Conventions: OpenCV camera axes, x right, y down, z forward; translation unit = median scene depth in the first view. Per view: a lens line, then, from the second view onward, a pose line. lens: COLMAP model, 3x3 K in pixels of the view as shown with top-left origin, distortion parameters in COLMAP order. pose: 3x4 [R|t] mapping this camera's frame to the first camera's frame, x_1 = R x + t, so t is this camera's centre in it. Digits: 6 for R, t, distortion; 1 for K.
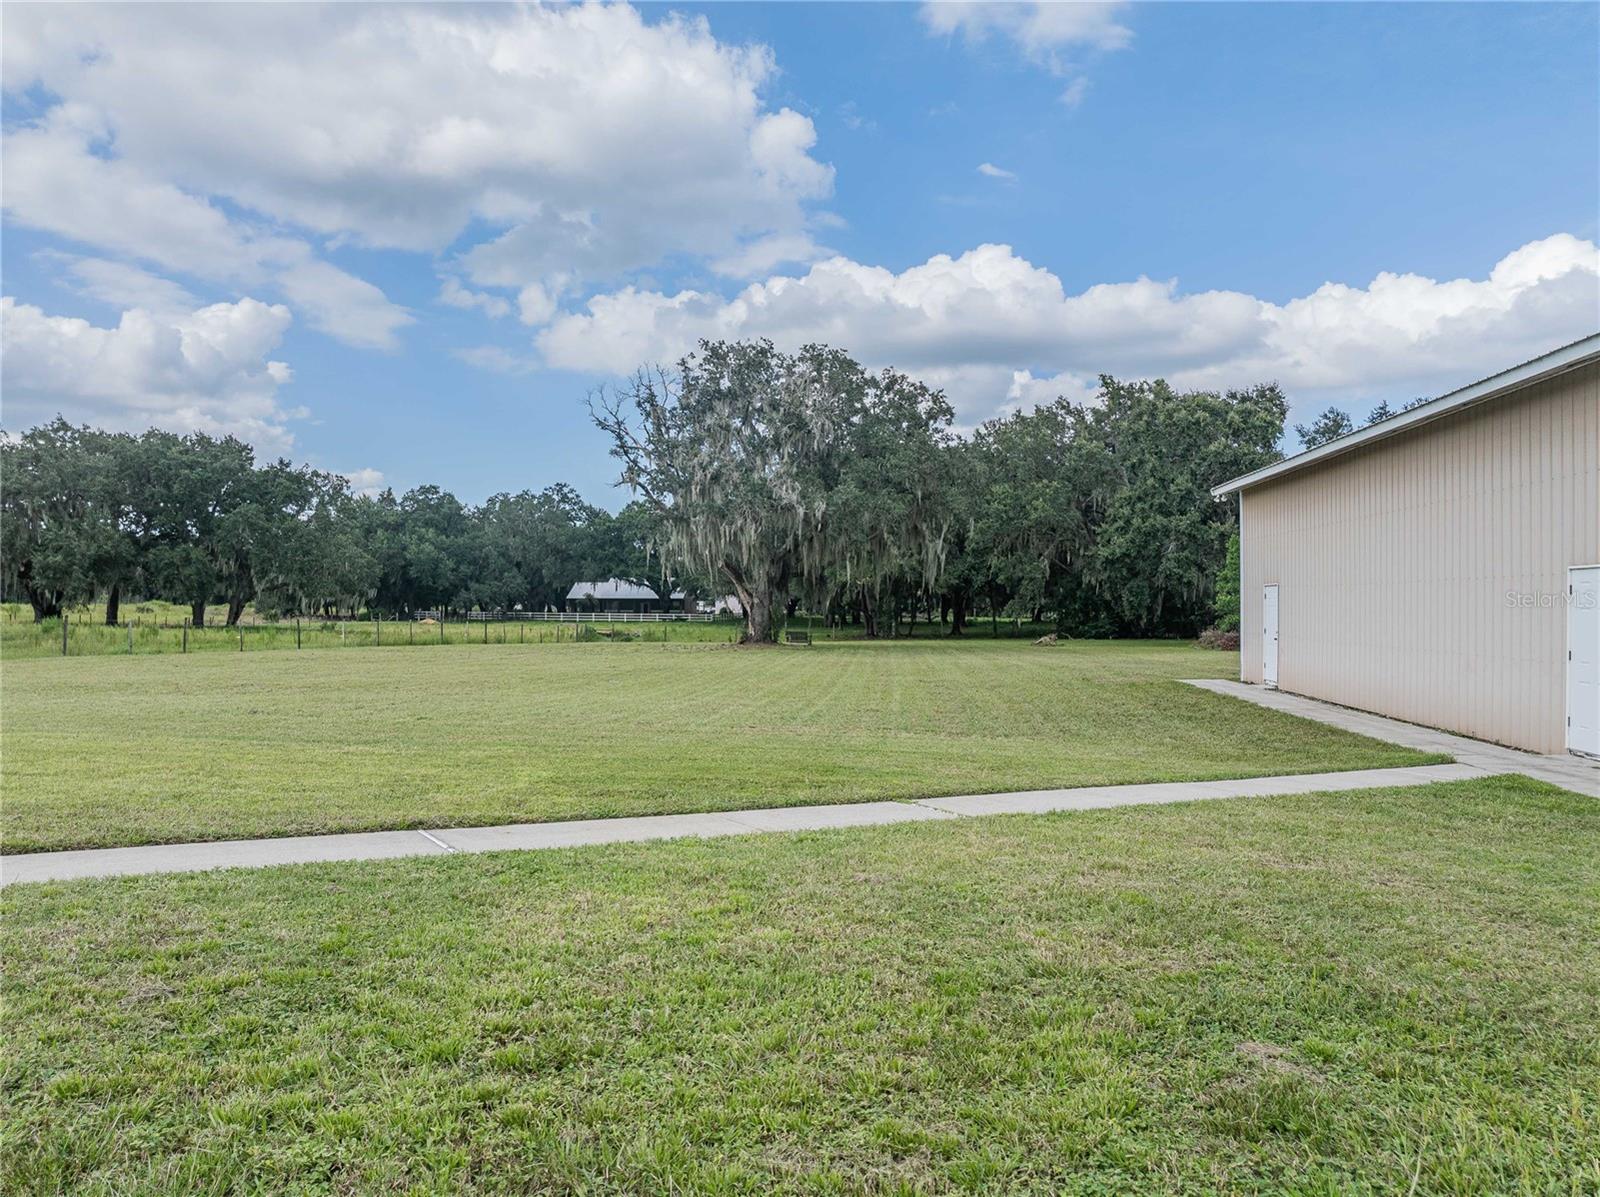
lens RADIAL K [[1193.1, 0, 800.0], [0, 1193.1, 598.5], [0, 0, 1]] dist [-0.047042, -0.005100]
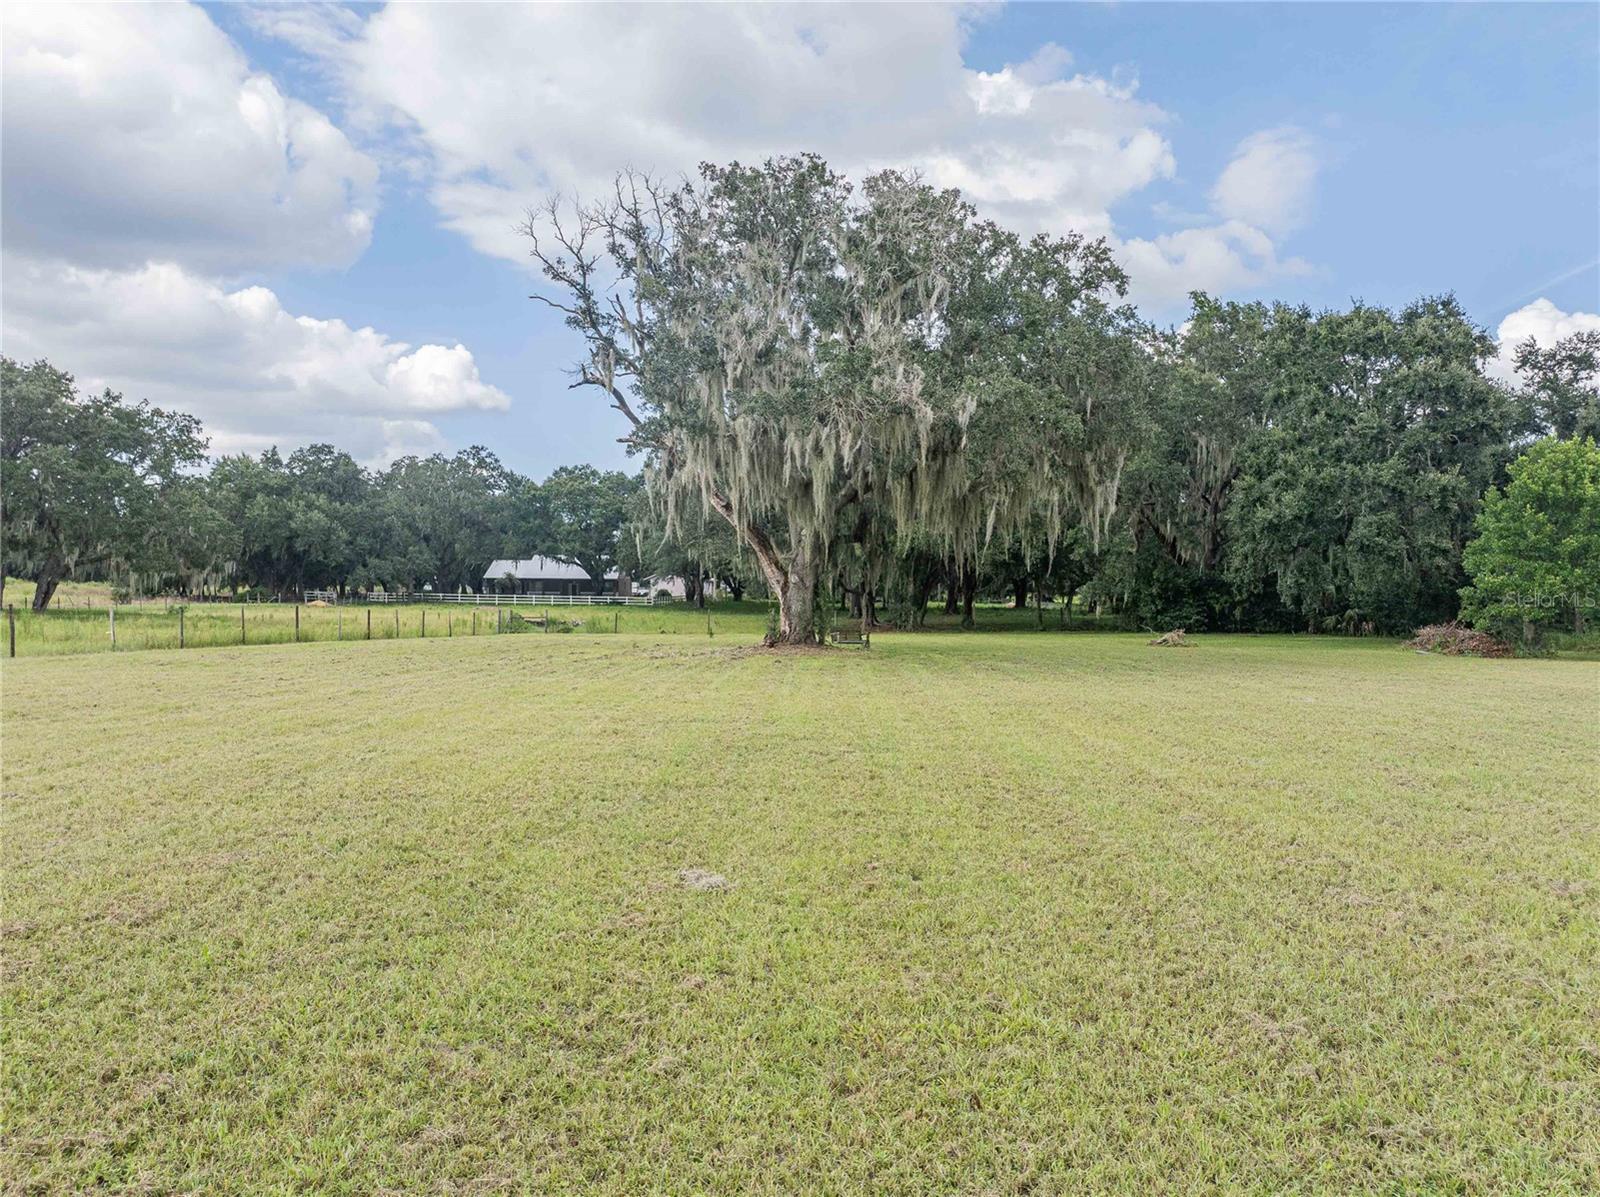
lens RADIAL K [[1193.1, 0, 800.0], [0, 1193.1, 598.5], [0, 0, 1]] dist [-0.047042, -0.005100]
pose [[0.997687, 0.006746, 0.067638, -0.027912], [-0.007699, 0.999874, 0.013847, 0.001390], [-0.067536, -0.014335, 0.997614, 0.136489]]
